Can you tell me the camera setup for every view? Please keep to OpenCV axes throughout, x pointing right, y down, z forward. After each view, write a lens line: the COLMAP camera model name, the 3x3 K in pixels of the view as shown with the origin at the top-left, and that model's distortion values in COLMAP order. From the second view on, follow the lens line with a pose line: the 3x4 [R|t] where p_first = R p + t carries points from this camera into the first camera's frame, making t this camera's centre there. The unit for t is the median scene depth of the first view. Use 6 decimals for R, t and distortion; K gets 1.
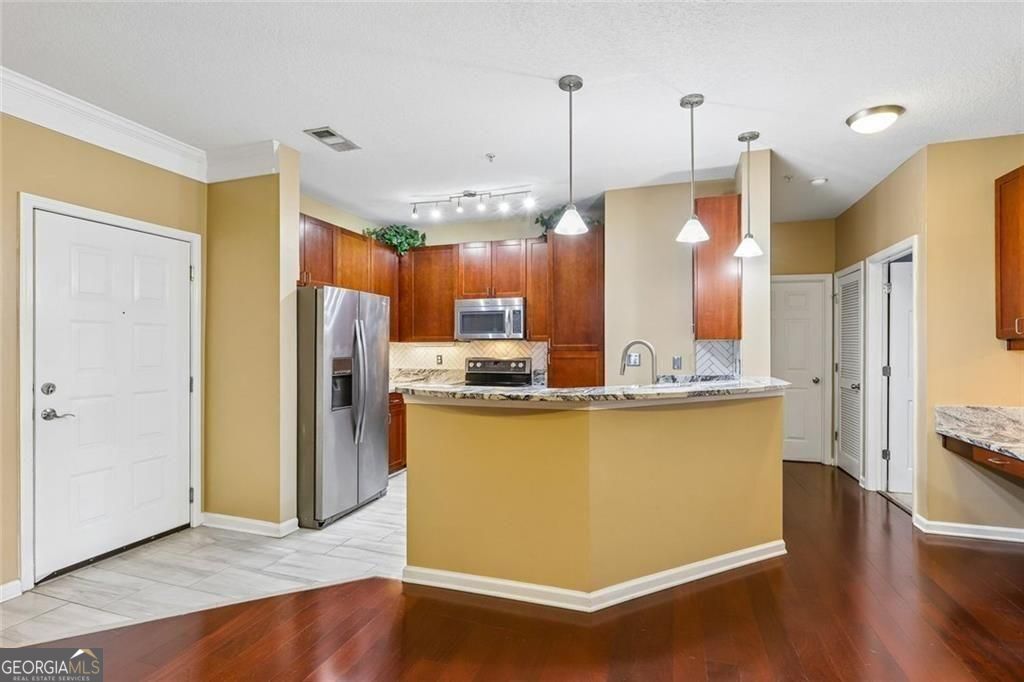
lens RADIAL K [[507.7, 0, 509.8], [0, 507.7, 348.9], [0, 0, 1]] dist [0.001808, -0.000956]
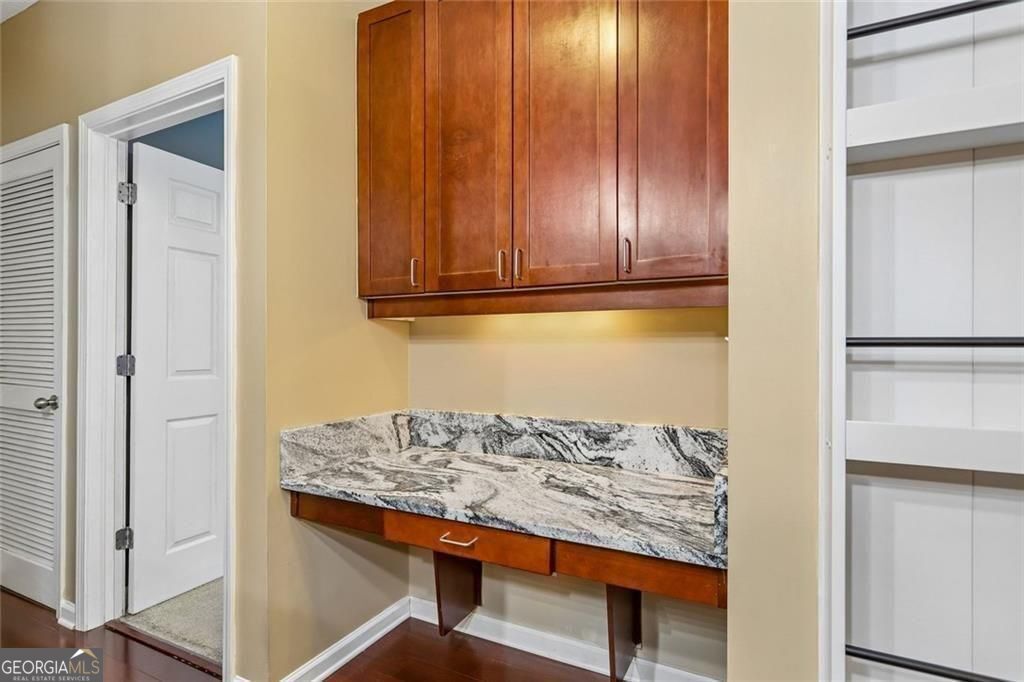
lens RADIAL K [[507.7, 0, 510.8], [0, 507.7, 346.6], [0, 0, 1]] dist [0.001808, -0.000956]
pose [[0.154568, 0.002753, 0.987978, 0.396995], [0.000427, 0.999996, -0.002853, 0.034159], [-0.987982, 0.000863, 0.154566, 0.694649]]
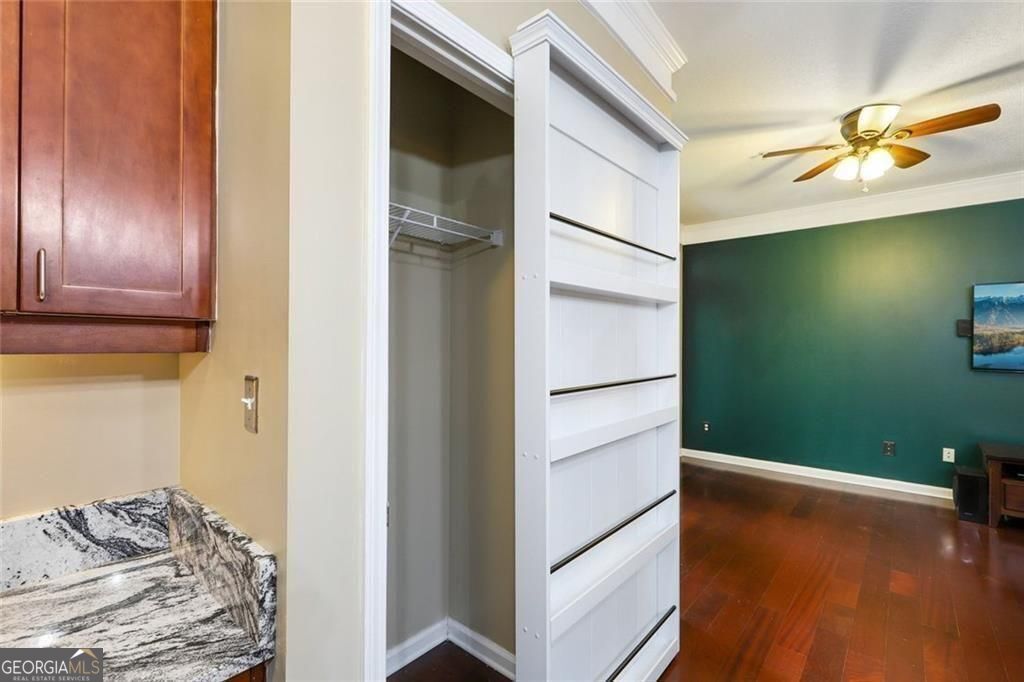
lens RADIAL K [[460.0, 0, 514.4], [0, 460.0, 342.7], [0, 0, 1]] dist [0.003595, -0.000287]
pose [[-0.921595, -0.001908, 0.388149, 0.506948], [-0.001895, 0.999998, 0.000417, -0.011965], [-0.388149, -0.000351, -0.921596, 0.808894]]
